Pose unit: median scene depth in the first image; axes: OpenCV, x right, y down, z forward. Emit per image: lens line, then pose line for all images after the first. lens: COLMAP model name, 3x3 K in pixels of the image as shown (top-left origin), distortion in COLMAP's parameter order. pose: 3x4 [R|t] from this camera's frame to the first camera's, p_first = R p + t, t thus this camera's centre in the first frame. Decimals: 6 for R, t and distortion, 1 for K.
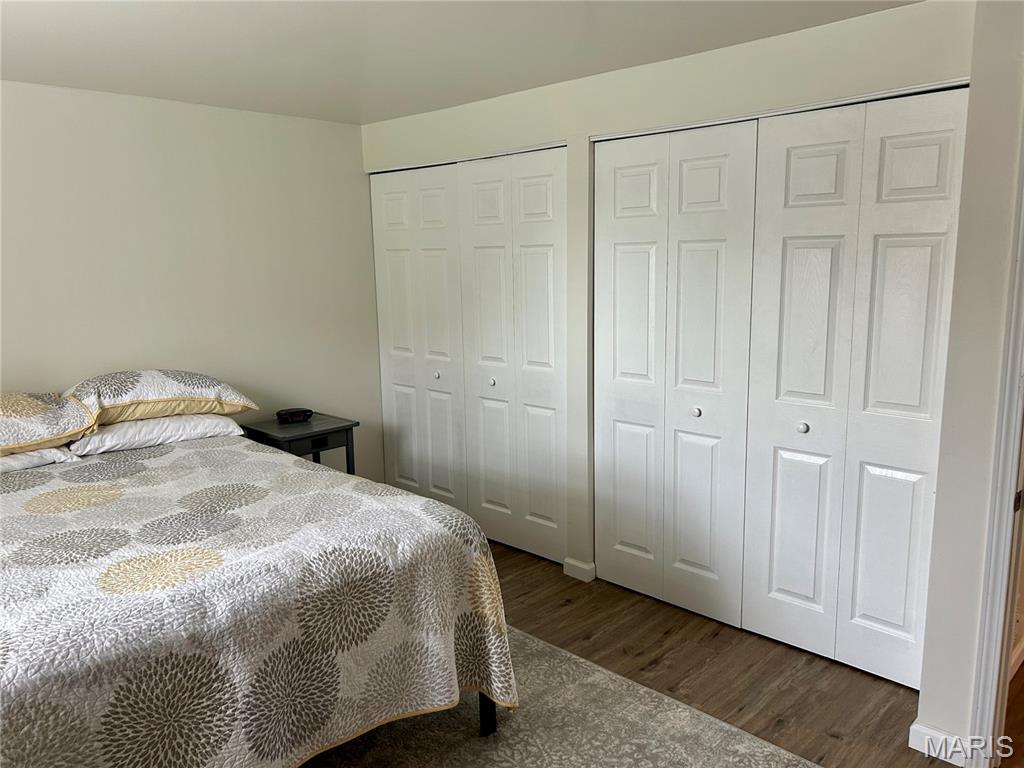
lens RADIAL K [[777.1, 0, 512.0], [0, 777.1, 384.0], [0, 0, 1]] dist [0.063180, -0.062725]
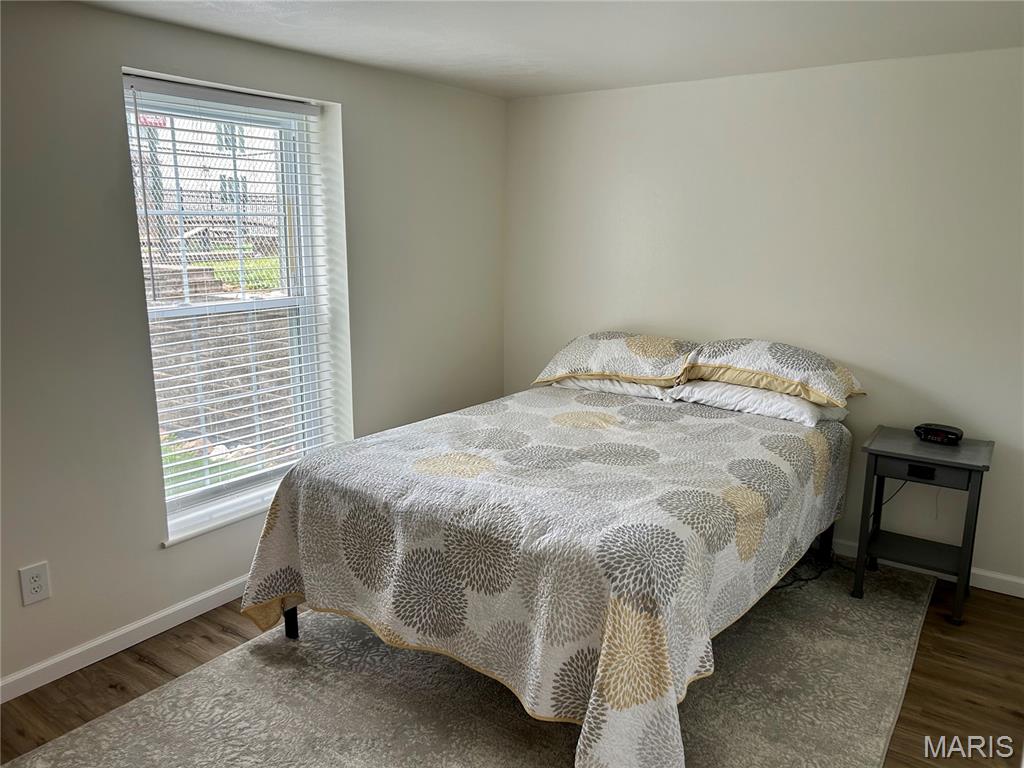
lens RADIAL K [[777.1, 0, 512.0], [0, 777.1, 384.0], [0, 0, 1]] dist [0.063180, -0.062725]
pose [[0.163316, 0.218962, -0.961969, 0.644620], [-0.174520, 0.966095, 0.190272, -0.134063], [0.971015, 0.136808, 0.195992, 0.631887]]
